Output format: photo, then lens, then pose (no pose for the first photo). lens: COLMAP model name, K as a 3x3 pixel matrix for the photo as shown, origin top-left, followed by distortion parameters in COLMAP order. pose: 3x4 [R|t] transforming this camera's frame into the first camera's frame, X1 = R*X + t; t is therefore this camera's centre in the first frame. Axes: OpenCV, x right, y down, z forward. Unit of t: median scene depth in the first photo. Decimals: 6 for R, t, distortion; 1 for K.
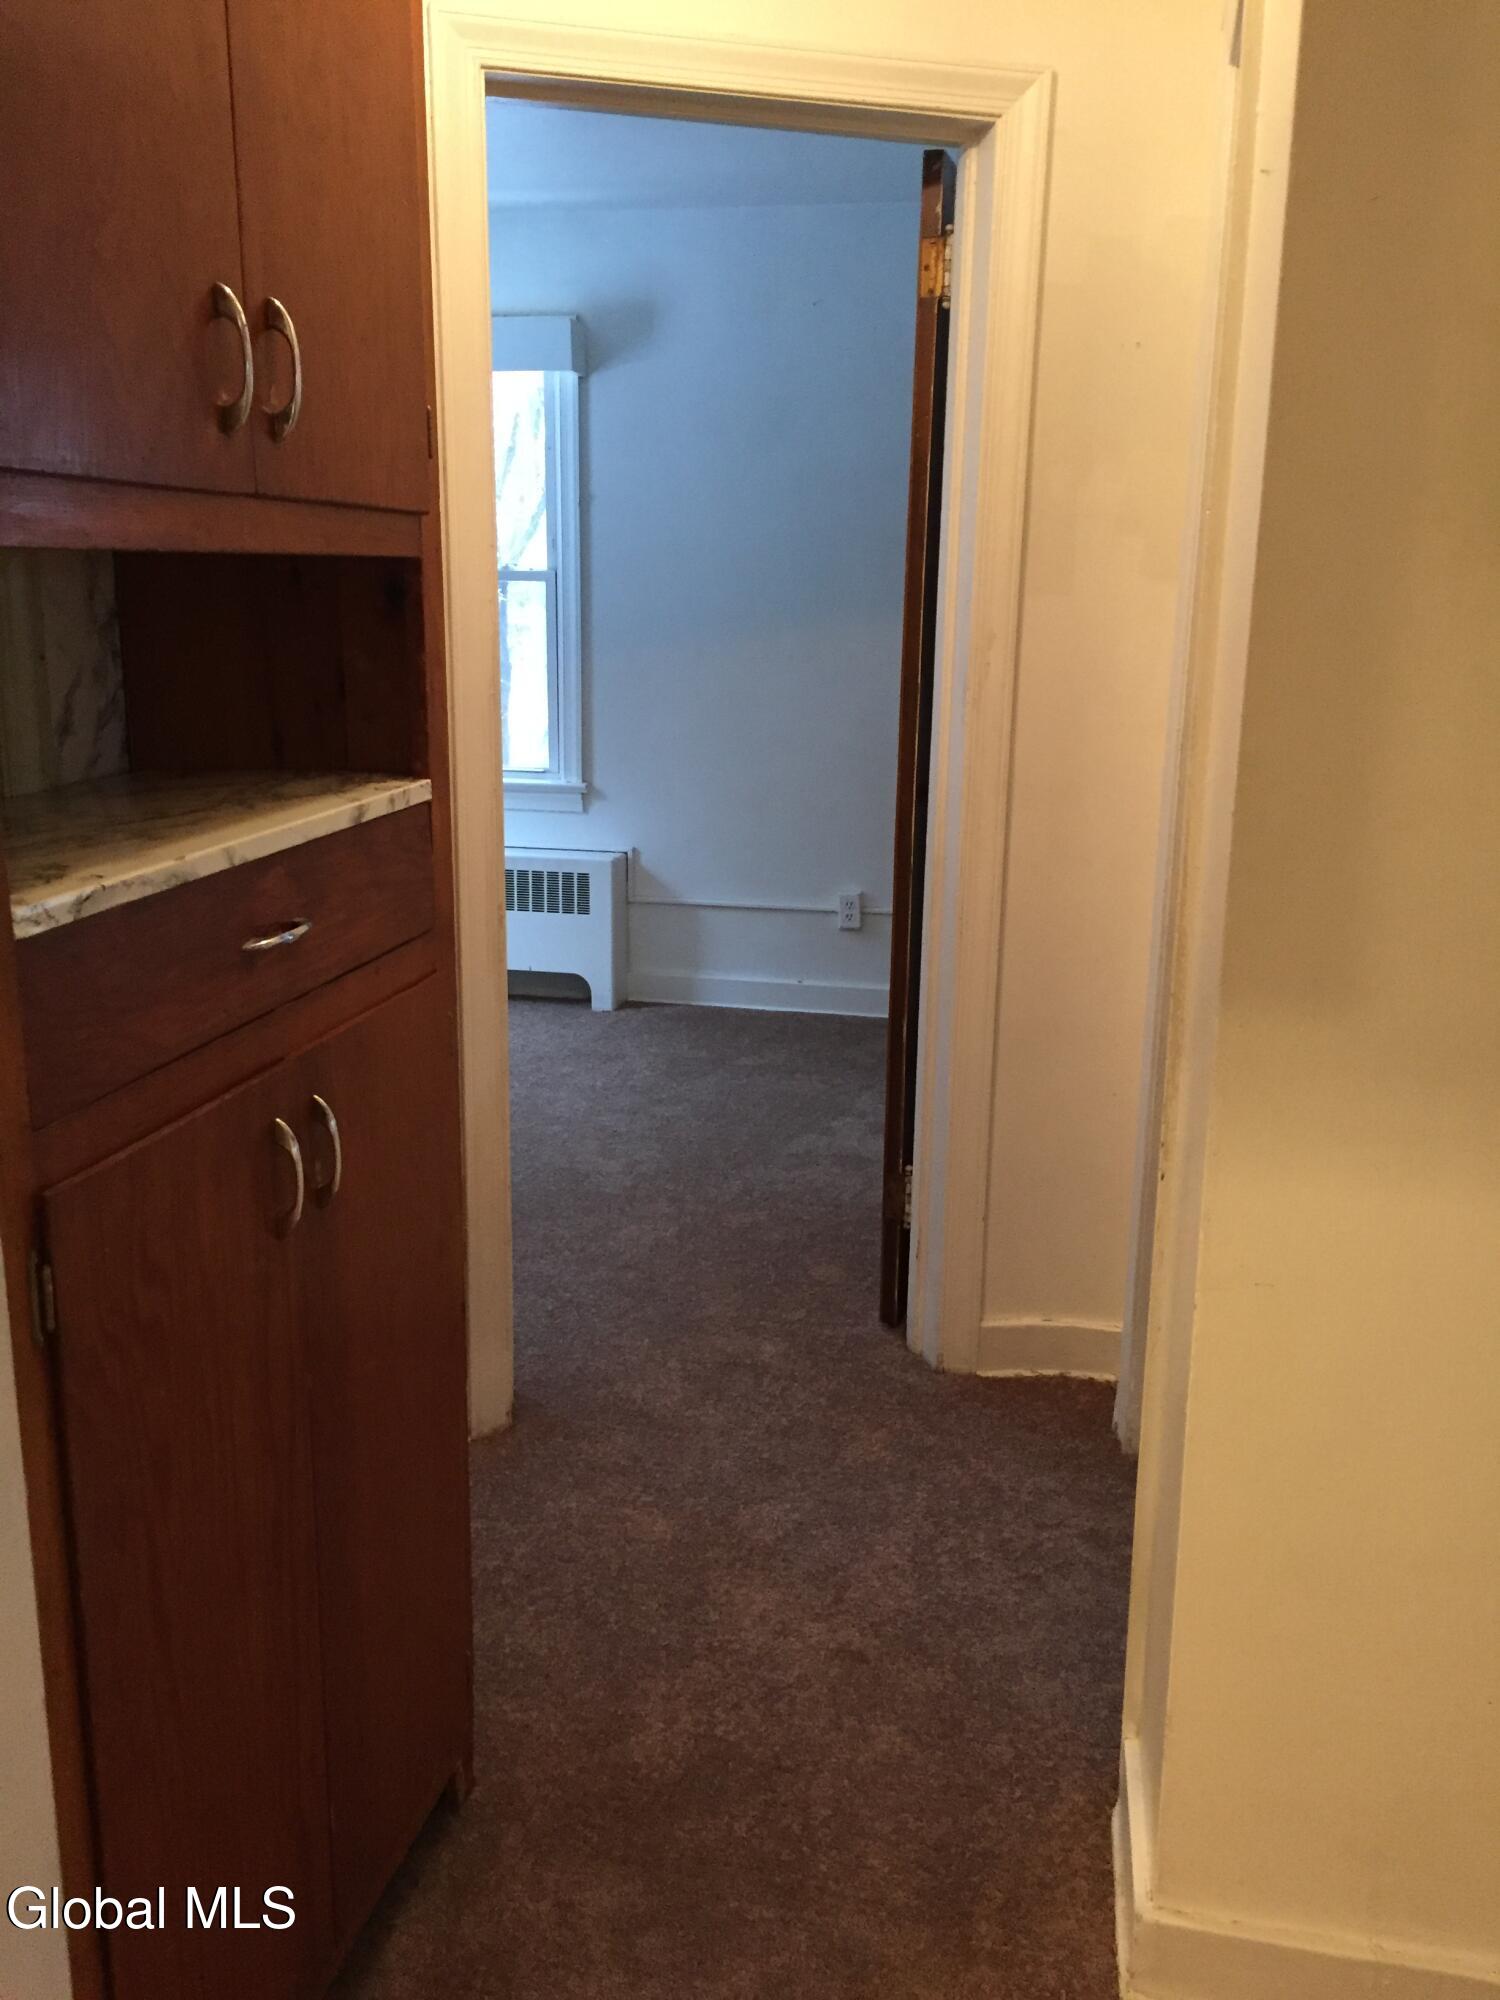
lens RADIAL K [[1708.6, 0, 750.0], [0, 1708.6, 1000.0], [0, 0, 1]] dist [0.055138, -0.012193]
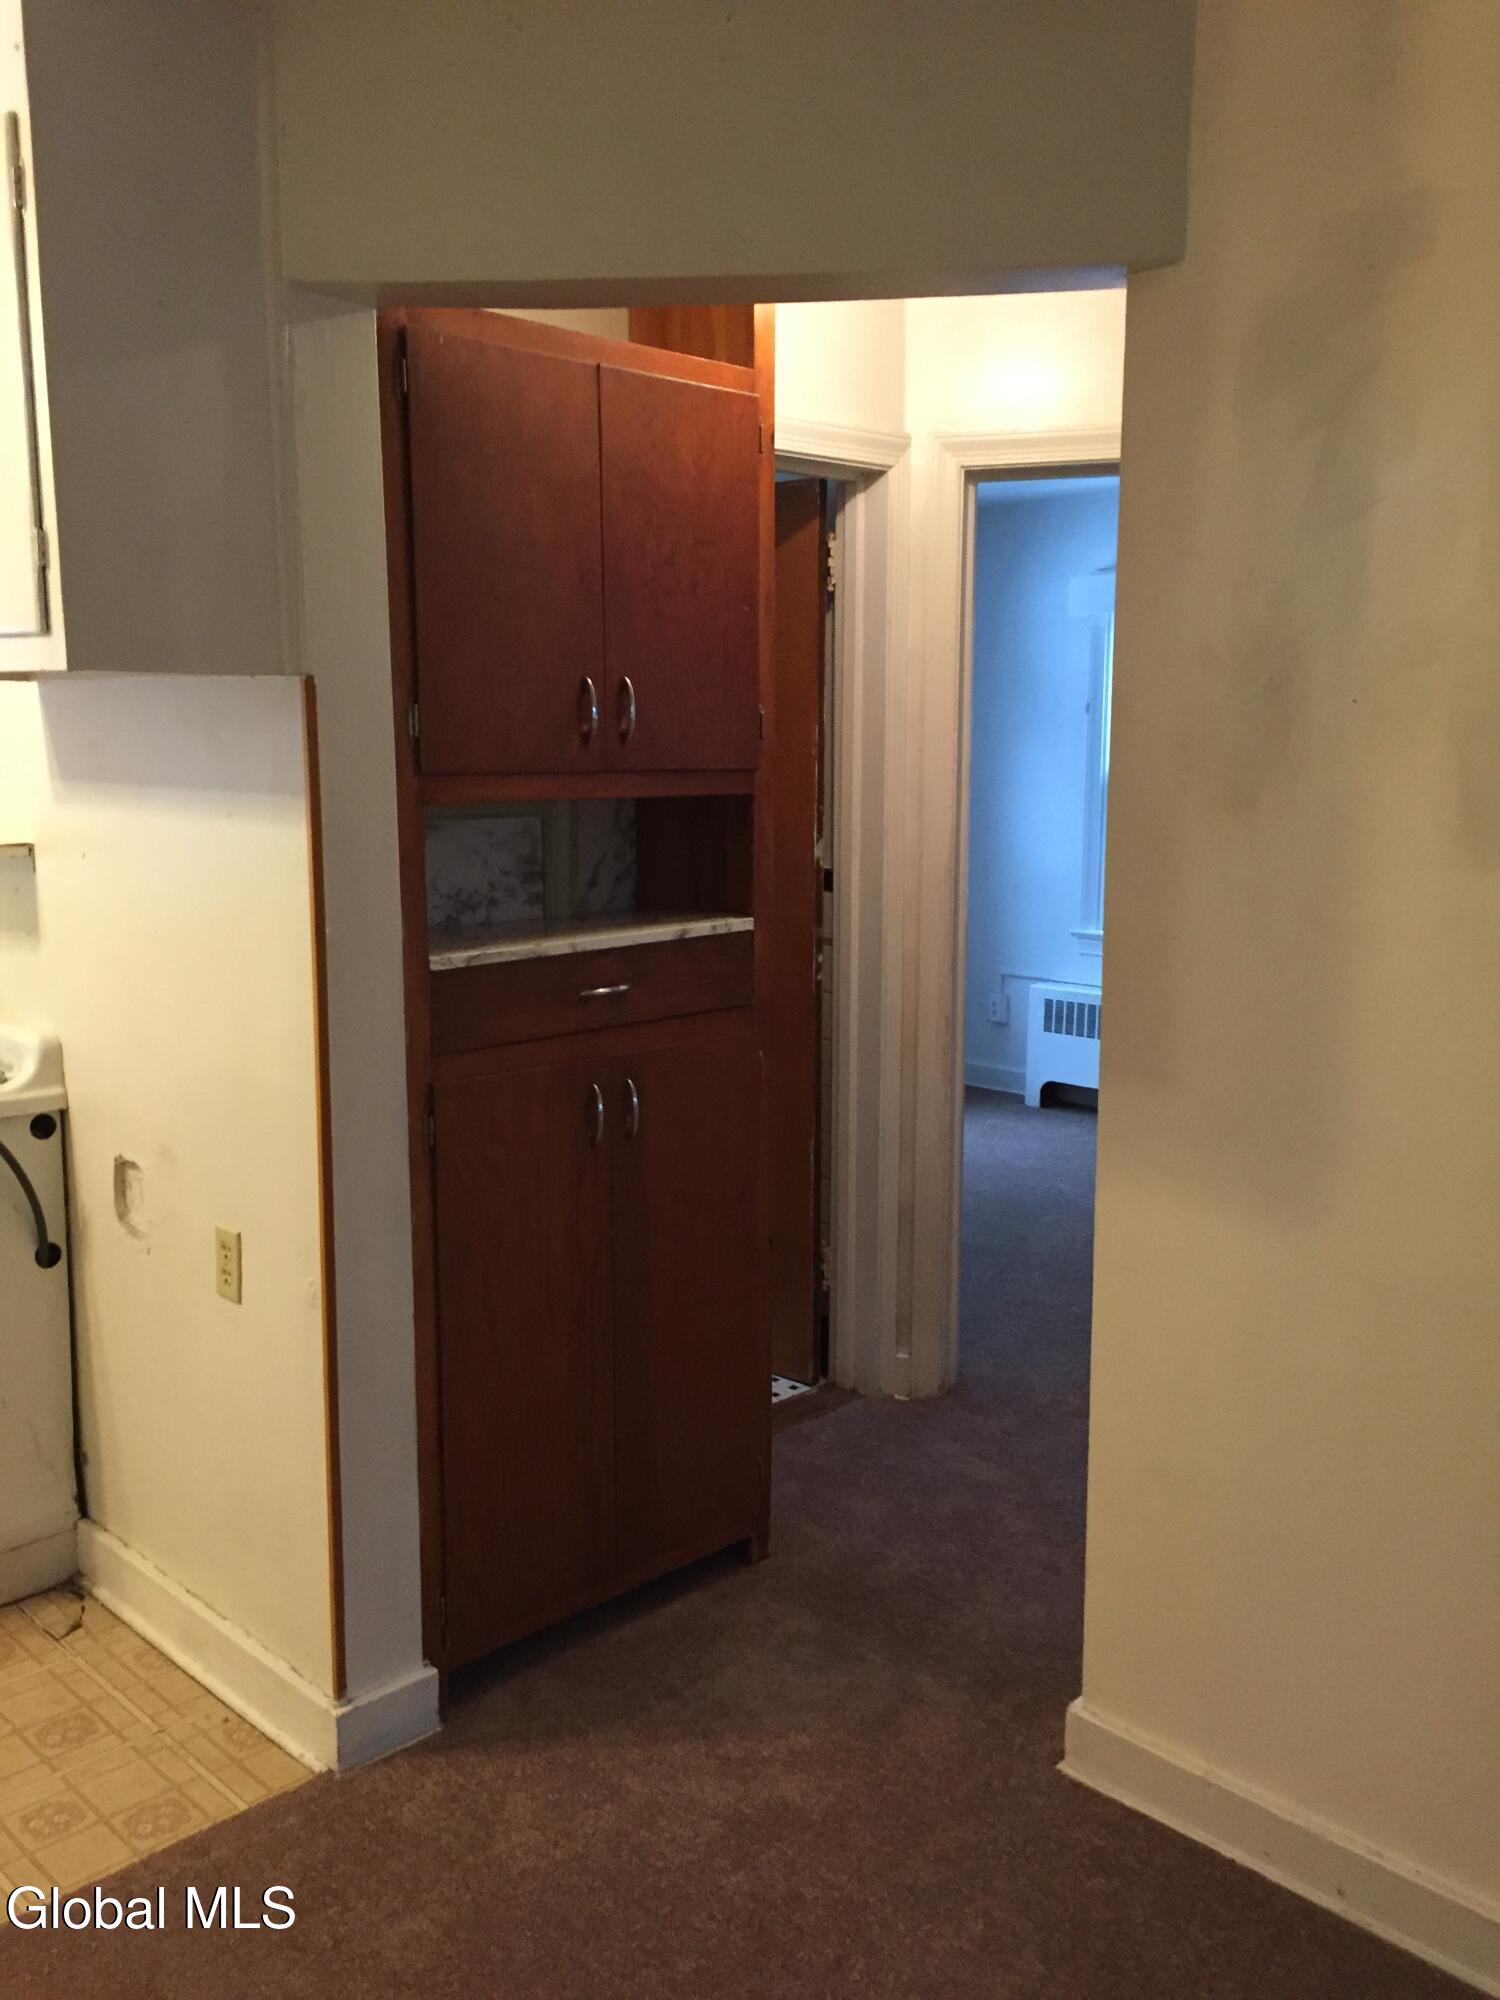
lens RADIAL K [[1708.6, 0, 750.0], [0, 1708.6, 1000.0], [0, 0, 1]] dist [0.055138, -0.012193]
pose [[0.834846, 0.071330, -0.545842, 0.788995], [-0.123218, 0.990624, -0.059003, 0.057412], [0.536516, 0.116516, 0.835808, -0.453300]]
